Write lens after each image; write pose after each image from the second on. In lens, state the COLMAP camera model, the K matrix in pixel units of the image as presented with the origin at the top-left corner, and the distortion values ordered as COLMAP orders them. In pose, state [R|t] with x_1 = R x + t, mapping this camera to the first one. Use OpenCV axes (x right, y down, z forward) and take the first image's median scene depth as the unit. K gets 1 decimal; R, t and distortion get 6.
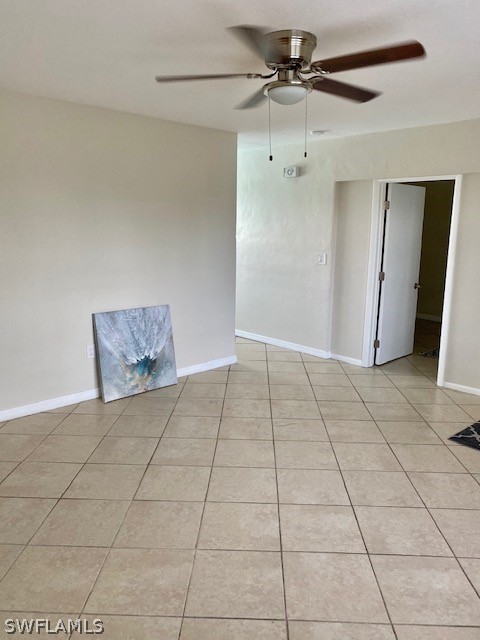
lens RADIAL K [[492.0, 0, 240.0], [0, 492.0, 320.0], [0, 0, 1]] dist [0.022466, -0.004400]
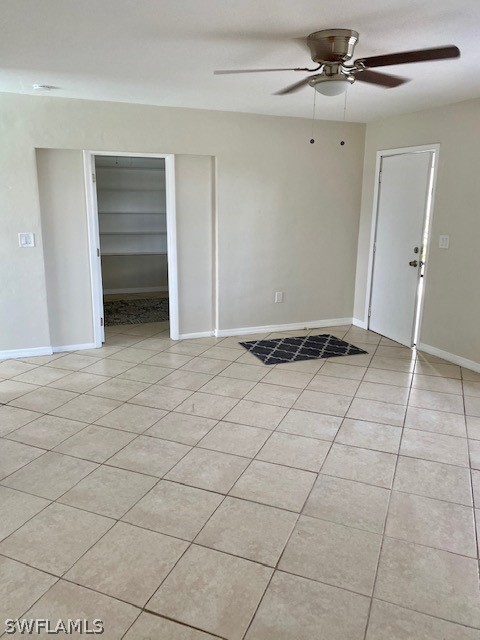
lens RADIAL K [[492.0, 0, 240.0], [0, 492.0, 320.0], [0, 0, 1]] dist [0.022466, -0.004400]
pose [[0.348580, -0.238582, 0.906405, -0.618972], [0.177495, 0.966365, 0.186104, -0.106162], [-0.920319, 0.096010, 0.379202, 0.448697]]
